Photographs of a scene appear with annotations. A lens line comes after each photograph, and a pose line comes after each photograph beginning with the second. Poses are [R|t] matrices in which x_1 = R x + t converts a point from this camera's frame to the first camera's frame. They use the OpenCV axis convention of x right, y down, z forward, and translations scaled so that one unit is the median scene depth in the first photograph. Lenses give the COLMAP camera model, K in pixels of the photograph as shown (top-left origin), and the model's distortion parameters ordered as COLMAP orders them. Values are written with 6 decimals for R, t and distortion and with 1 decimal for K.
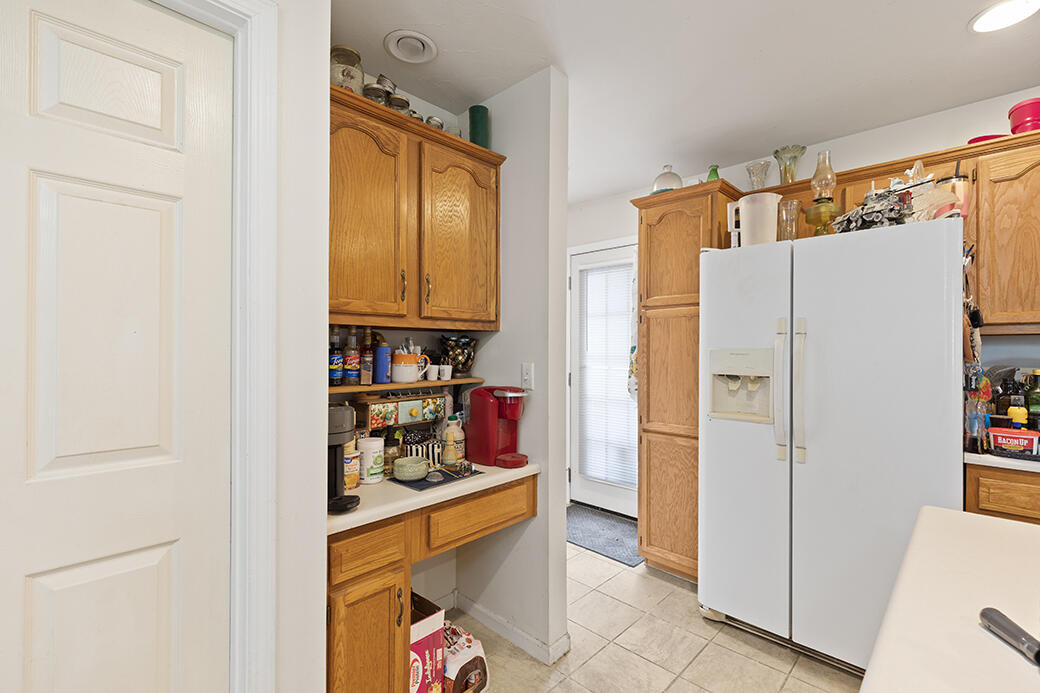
lens RADIAL K [[465.8, 0, 518.5], [0, 465.8, 350.1], [0, 0, 1]] dist [0.001498, 0.000044]
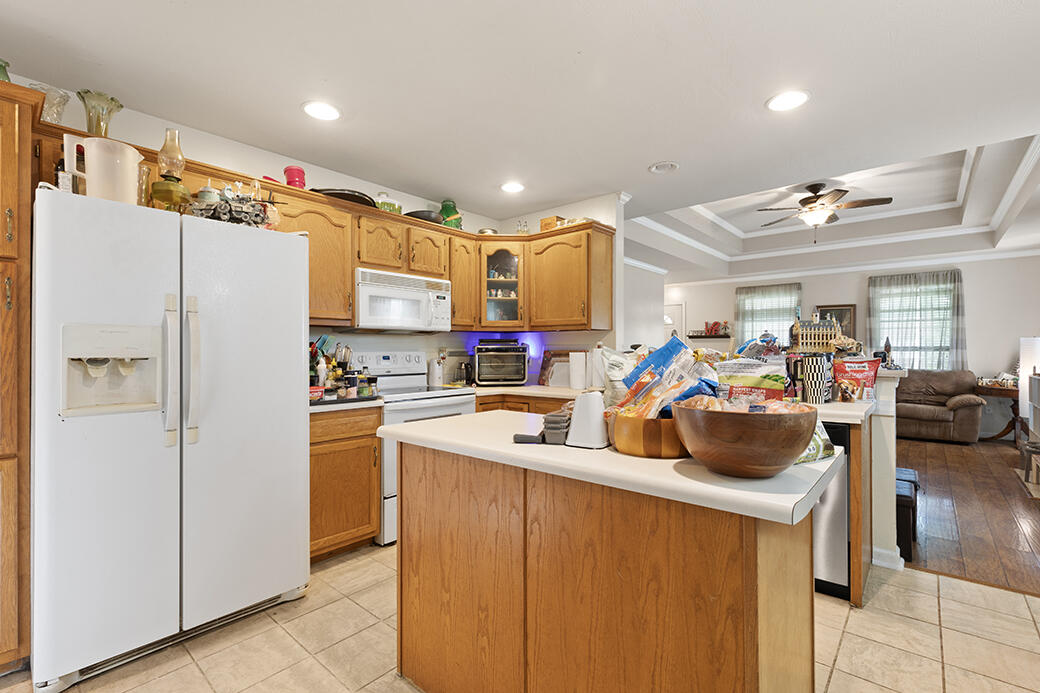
lens RADIAL K [[465.8, 0, 518.5], [0, 465.8, 350.1], [0, 0, 1]] dist [0.001498, 0.000044]
pose [[-0.050871, -0.002986, 0.998701, -0.393887], [0.001840, 0.999994, 0.003084, 0.040794], [-0.998704, 0.001994, -0.050866, 0.345582]]
